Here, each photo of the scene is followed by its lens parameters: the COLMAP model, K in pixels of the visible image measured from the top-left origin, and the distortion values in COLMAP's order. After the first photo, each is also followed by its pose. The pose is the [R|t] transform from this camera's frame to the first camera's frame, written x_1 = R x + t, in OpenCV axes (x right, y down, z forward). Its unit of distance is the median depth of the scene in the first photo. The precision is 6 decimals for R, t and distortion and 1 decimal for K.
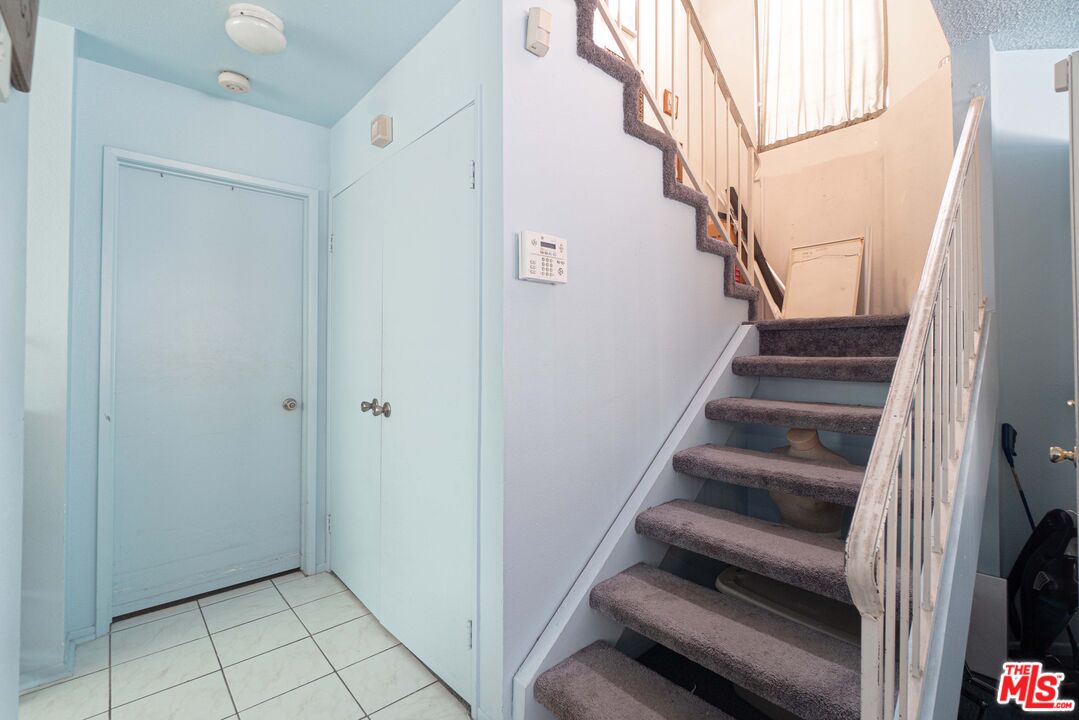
lens RADIAL K [[489.9, 0, 540.8], [0, 489.9, 352.3], [0, 0, 1]] dist [0.000055, 0.000518]
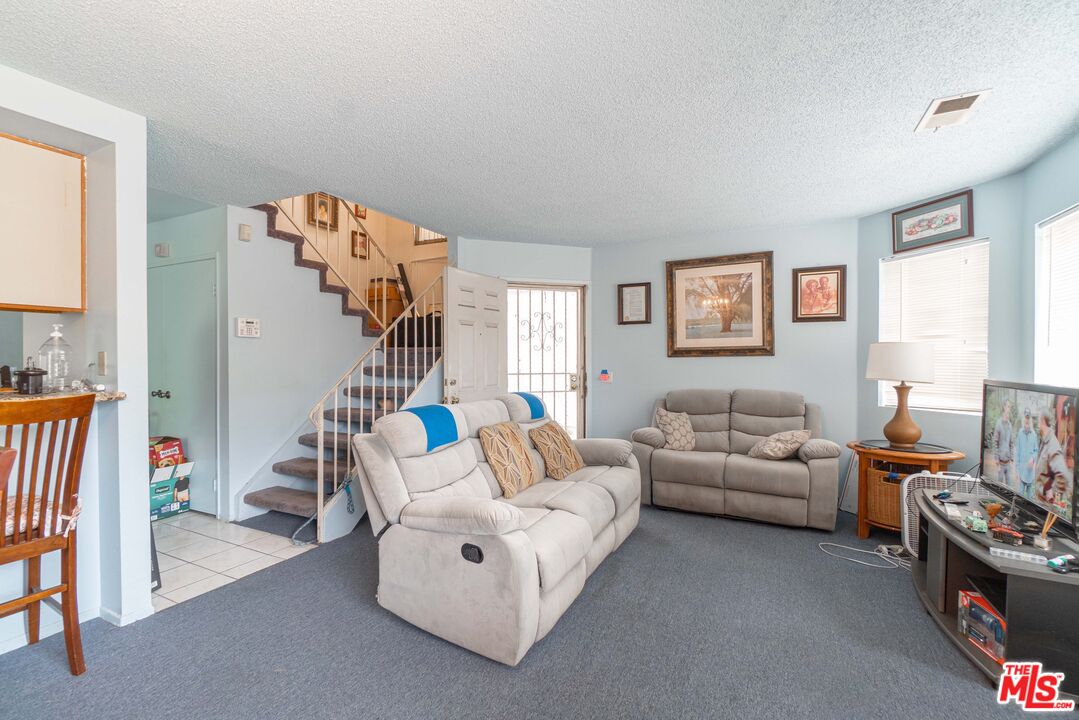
lens RADIAL K [[503.3, 0, 518.7], [0, 503.3, 359.8], [0, 0, 1]] dist [-0.002979, -0.000323]
pose [[0.935116, -0.002992, 0.354329, 0.368366], [0.000875, 0.999981, 0.006134, -0.046105], [-0.354341, -0.005427, 0.935101, -1.765026]]
